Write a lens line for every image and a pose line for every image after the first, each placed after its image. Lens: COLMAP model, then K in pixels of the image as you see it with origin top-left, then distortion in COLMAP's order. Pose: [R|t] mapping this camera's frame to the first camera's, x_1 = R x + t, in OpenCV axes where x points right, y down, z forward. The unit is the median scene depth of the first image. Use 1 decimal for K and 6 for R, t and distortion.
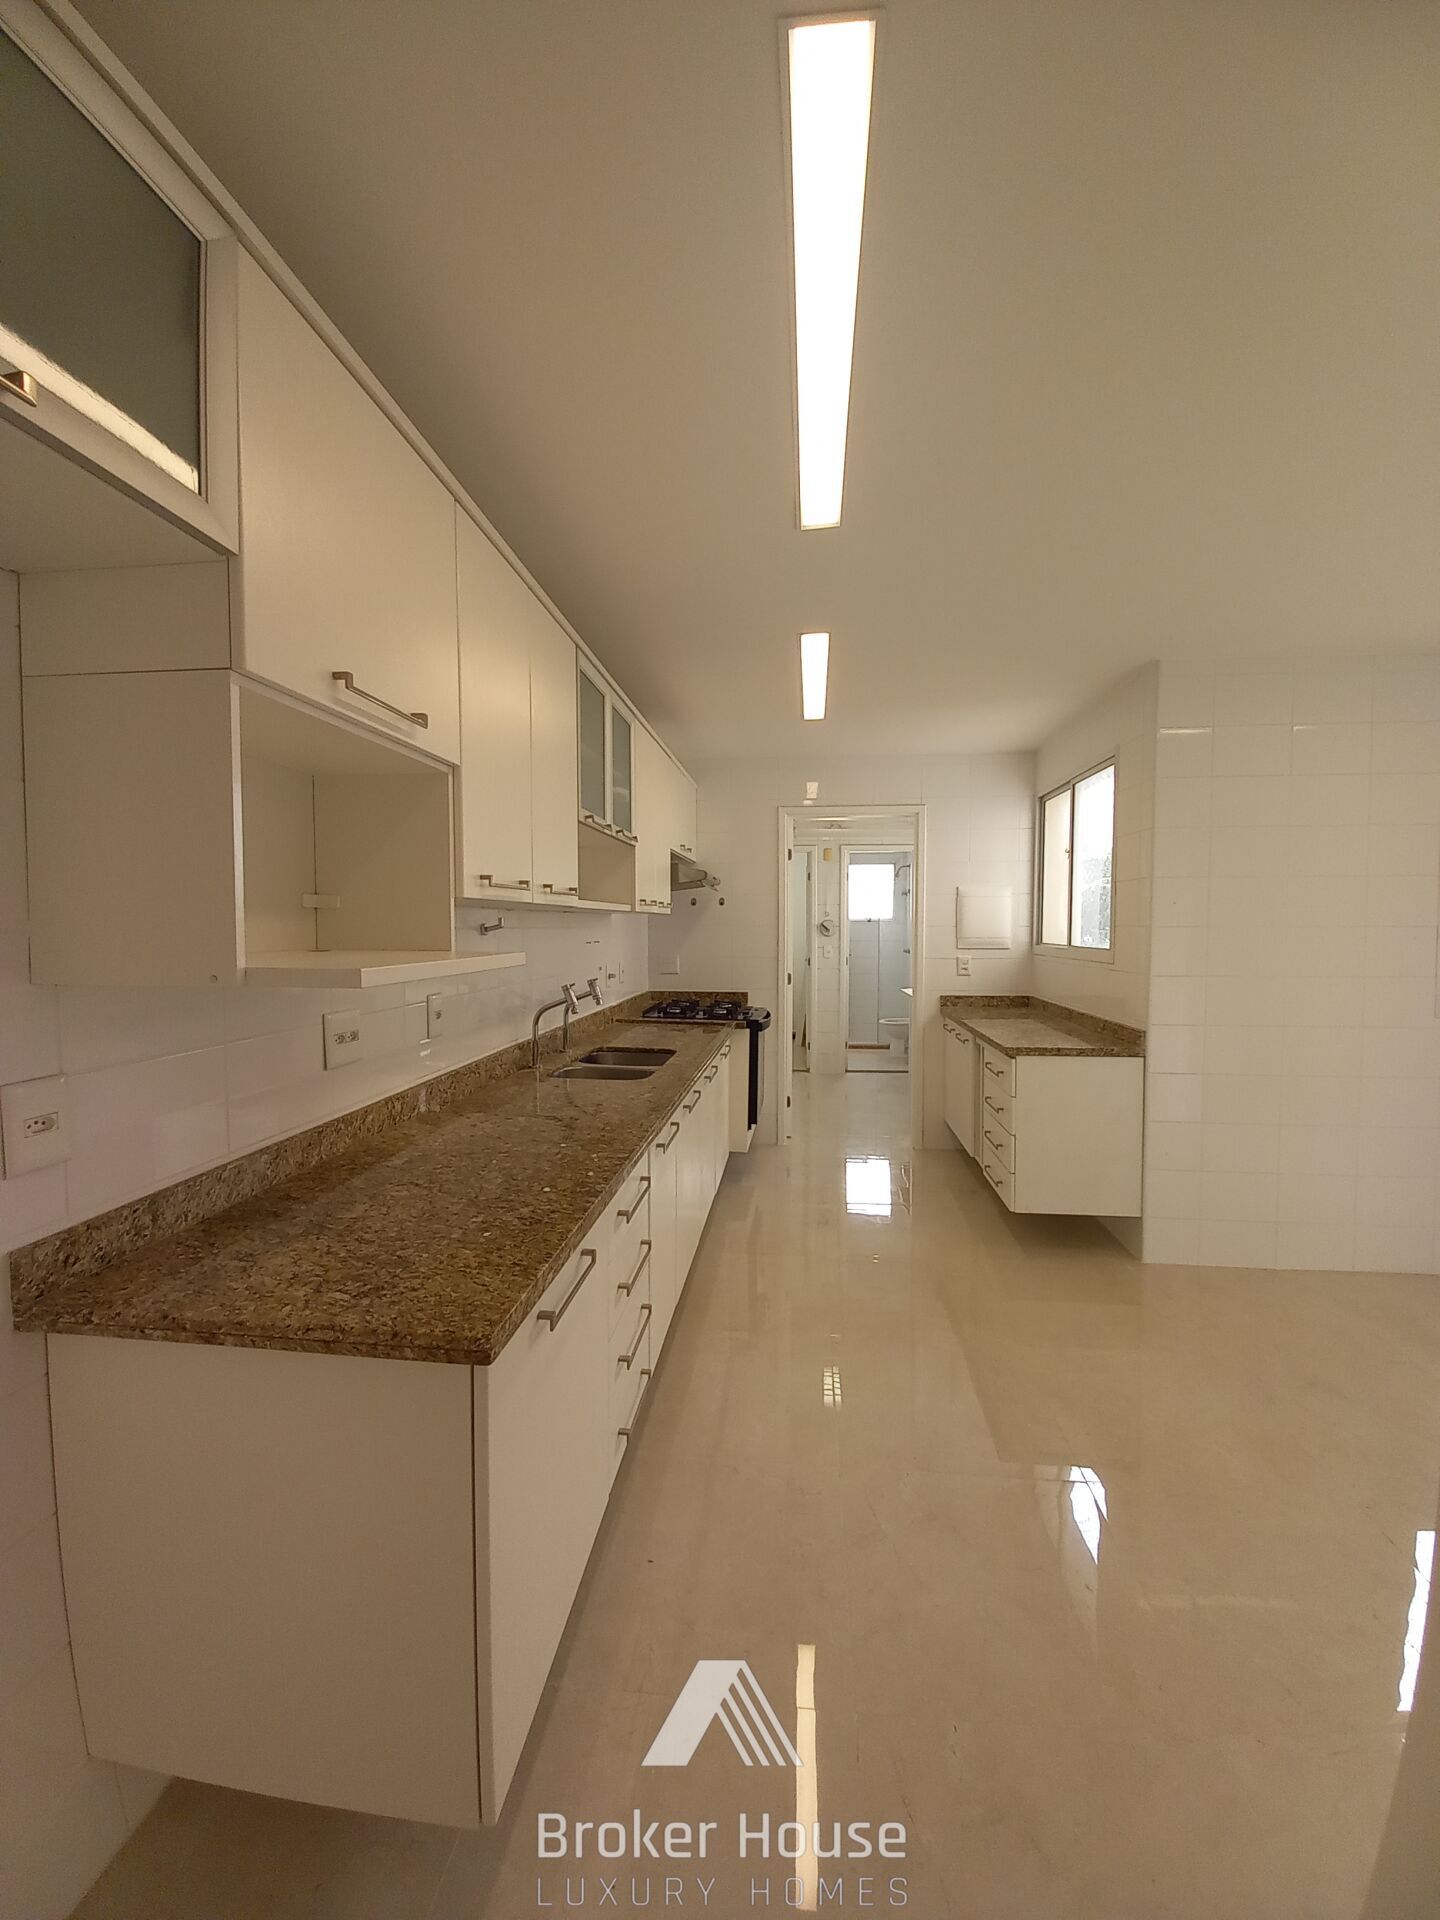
lens RADIAL K [[746.2, 0, 727.3], [0, 746.2, 960.1], [0, 0, 1]] dist [0.007646, -0.011285]
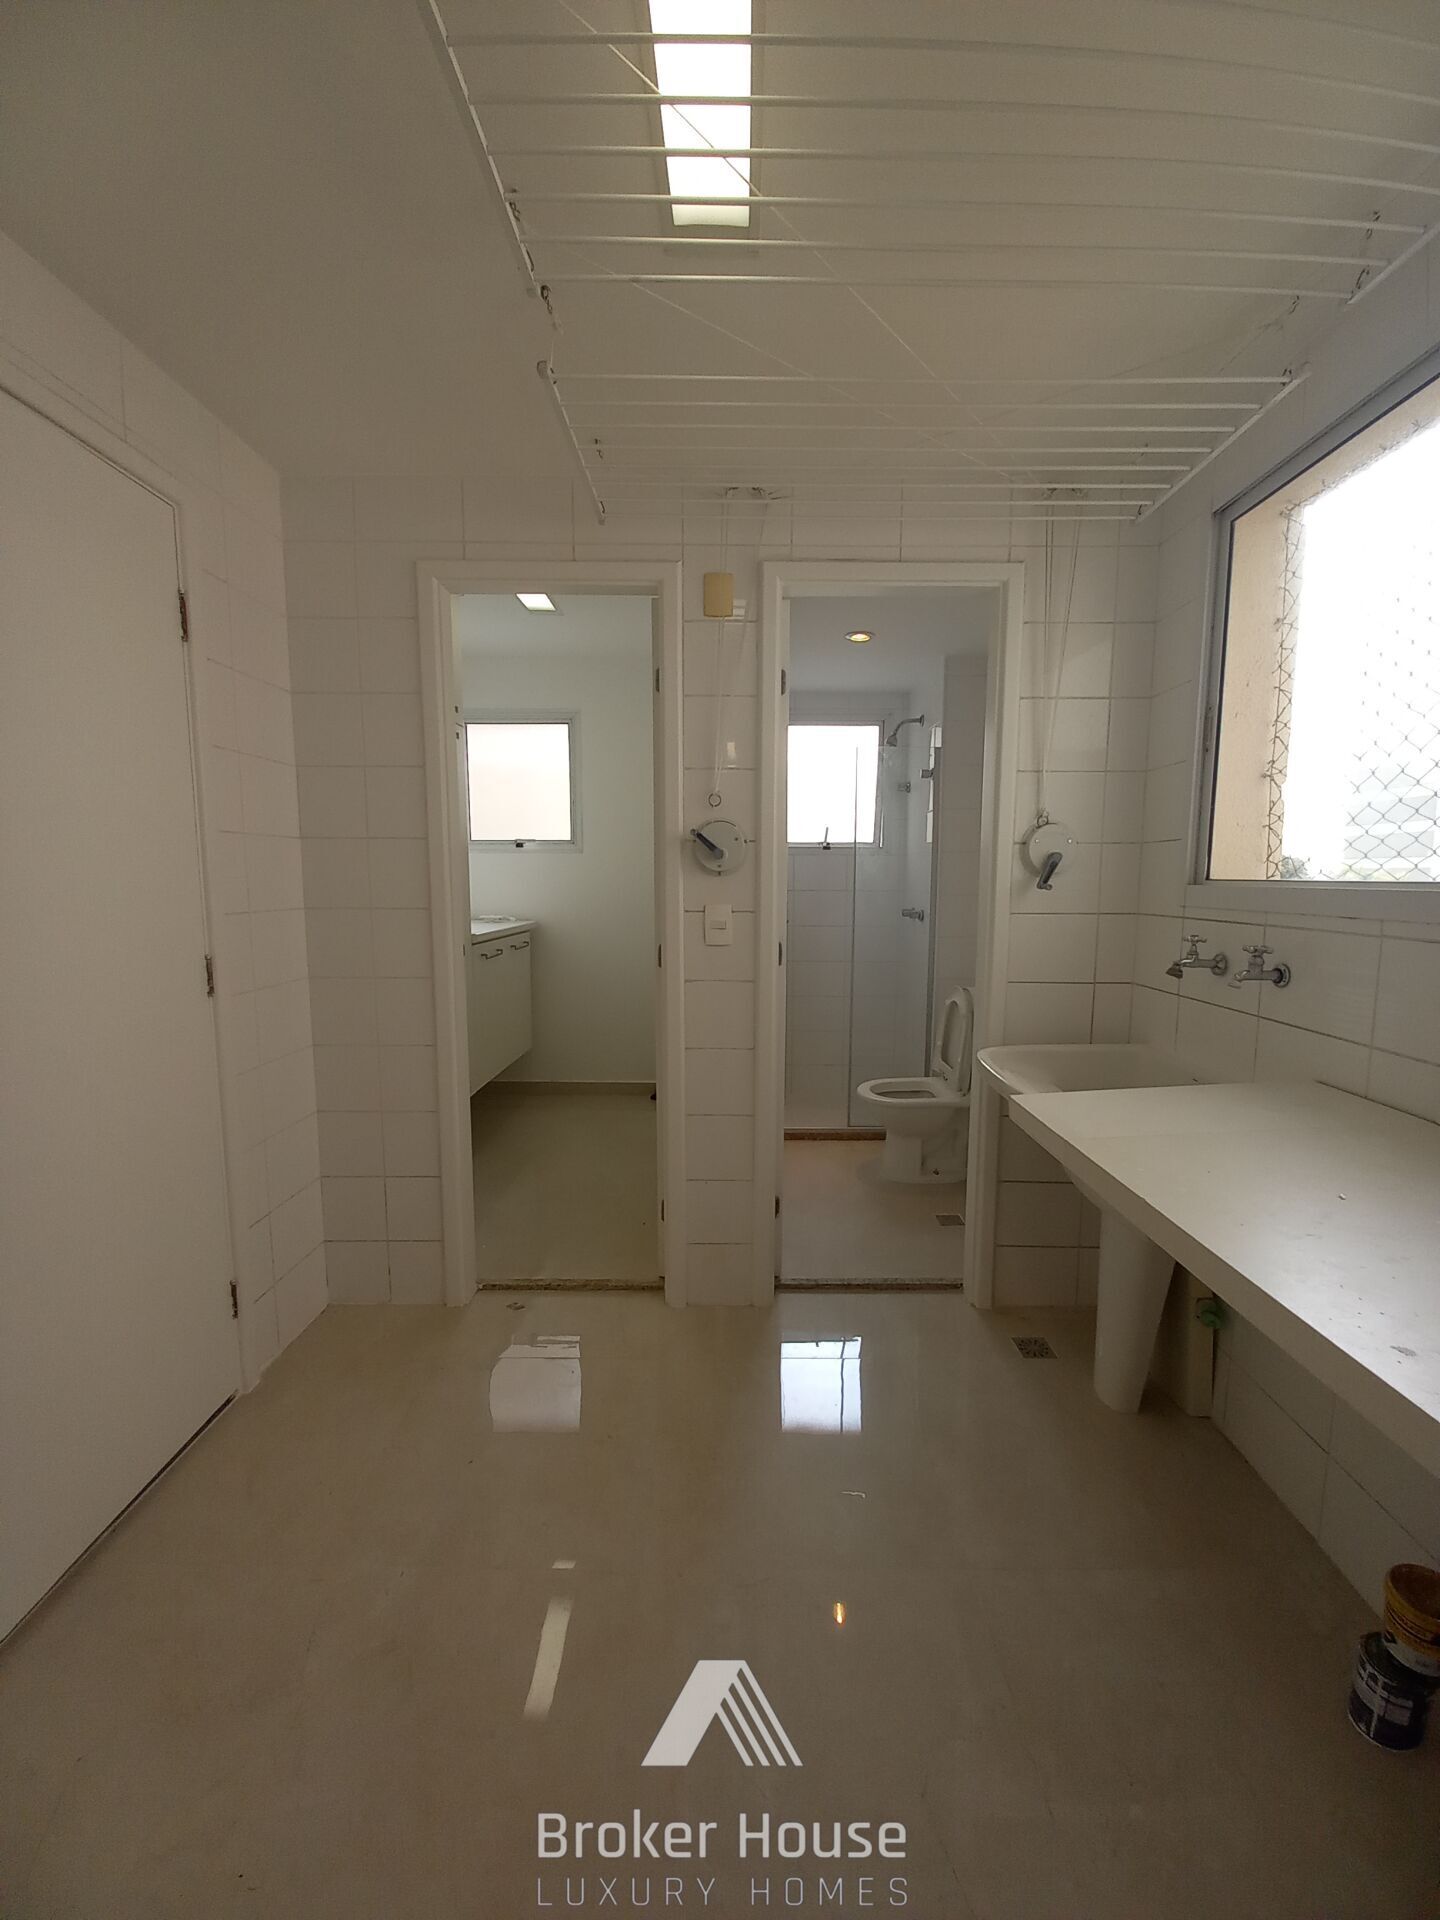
lens RADIAL K [[746.2, 0, 730.7], [0, 746.2, 960.7], [0, 0, 1]] dist [0.007646, -0.011285]
pose [[0.995165, -0.012666, 0.097399, 0.107148], [0.006258, 0.997812, 0.065820, -0.016673], [-0.098019, -0.064893, 0.993067, 0.679626]]
